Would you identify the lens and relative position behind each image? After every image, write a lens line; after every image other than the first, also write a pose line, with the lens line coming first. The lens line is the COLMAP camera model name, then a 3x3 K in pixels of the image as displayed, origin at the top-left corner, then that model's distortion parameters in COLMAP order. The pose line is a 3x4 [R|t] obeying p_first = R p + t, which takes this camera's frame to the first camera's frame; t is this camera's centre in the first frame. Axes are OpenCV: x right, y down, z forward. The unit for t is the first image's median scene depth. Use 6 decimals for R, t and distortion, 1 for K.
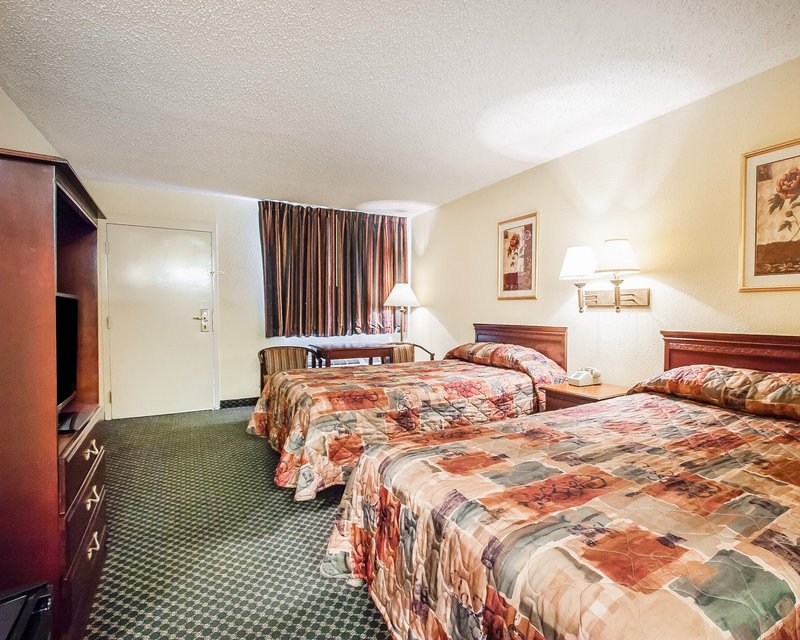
lens RADIAL K [[414.9, 0, 497.7], [0, 414.9, 320.2], [0, 0, 1]] dist [-0.002977, 0.000046]
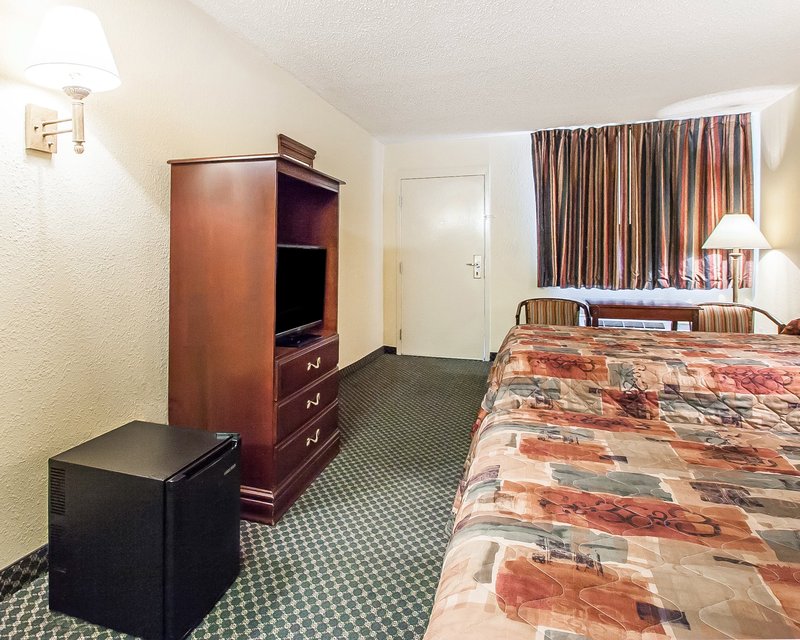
lens RADIAL K [[548.2, 0, 379.8], [0, 548.2, 258.6], [0, 0, 1]] dist [-0.004857, -0.000277]
pose [[0.622495, 0.000441, -0.782624, 0.139632], [-0.013595, 0.999855, -0.010250, -0.002191], [0.782506, 0.017020, 0.622411, 0.018805]]
